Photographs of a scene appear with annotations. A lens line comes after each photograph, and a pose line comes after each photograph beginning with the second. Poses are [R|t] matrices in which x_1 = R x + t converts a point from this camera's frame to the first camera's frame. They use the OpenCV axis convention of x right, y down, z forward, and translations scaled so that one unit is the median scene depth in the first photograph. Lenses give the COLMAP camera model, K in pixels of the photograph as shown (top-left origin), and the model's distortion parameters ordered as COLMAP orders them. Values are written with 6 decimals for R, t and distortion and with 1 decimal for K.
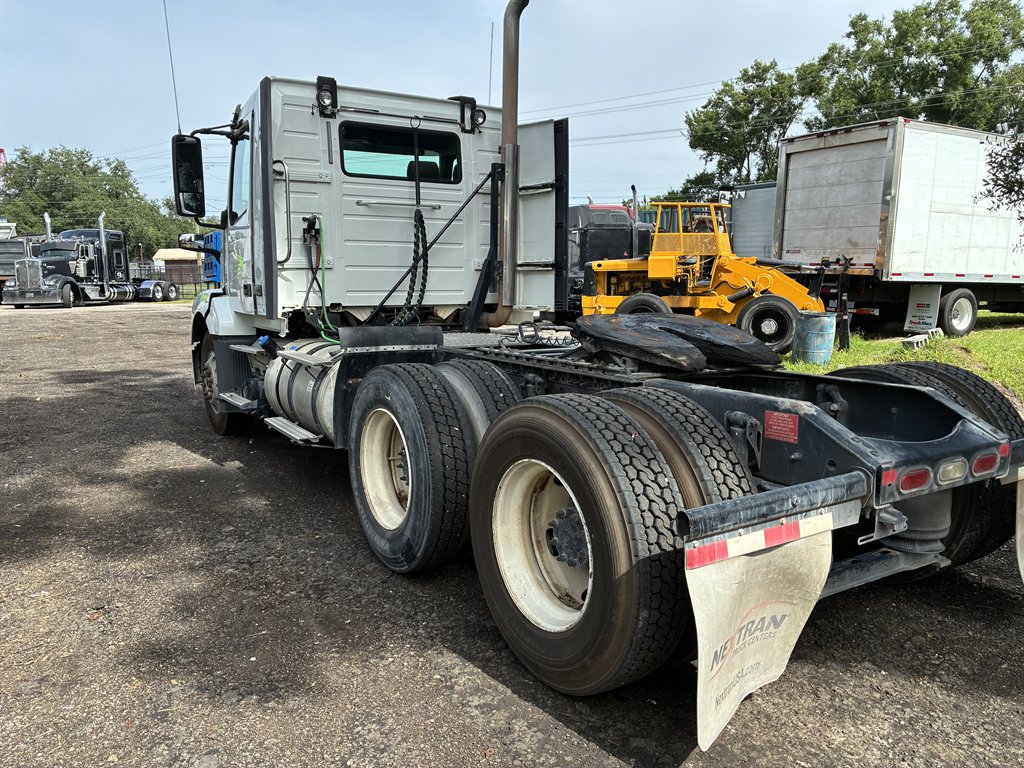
lens RADIAL K [[752.5, 0, 512.0], [0, 752.5, 384.0], [0, 0, 1]] dist [0.065114, -0.073880]
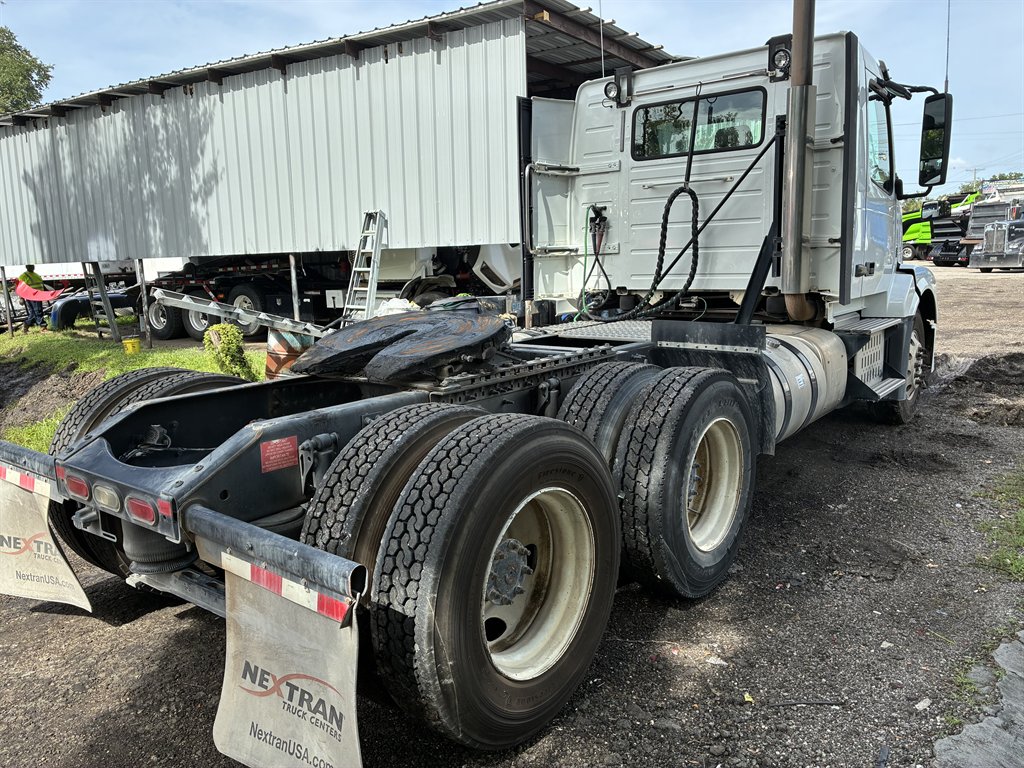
lens RADIAL K [[752.5, 0, 512.0], [0, 752.5, 384.0], [0, 0, 1]] dist [0.065114, -0.073880]
pose [[0.360270, 0.151132, -0.920524, 0.664367], [-0.104874, 0.987095, 0.121016, -0.081159], [0.926934, 0.052941, 0.371471, 0.460894]]
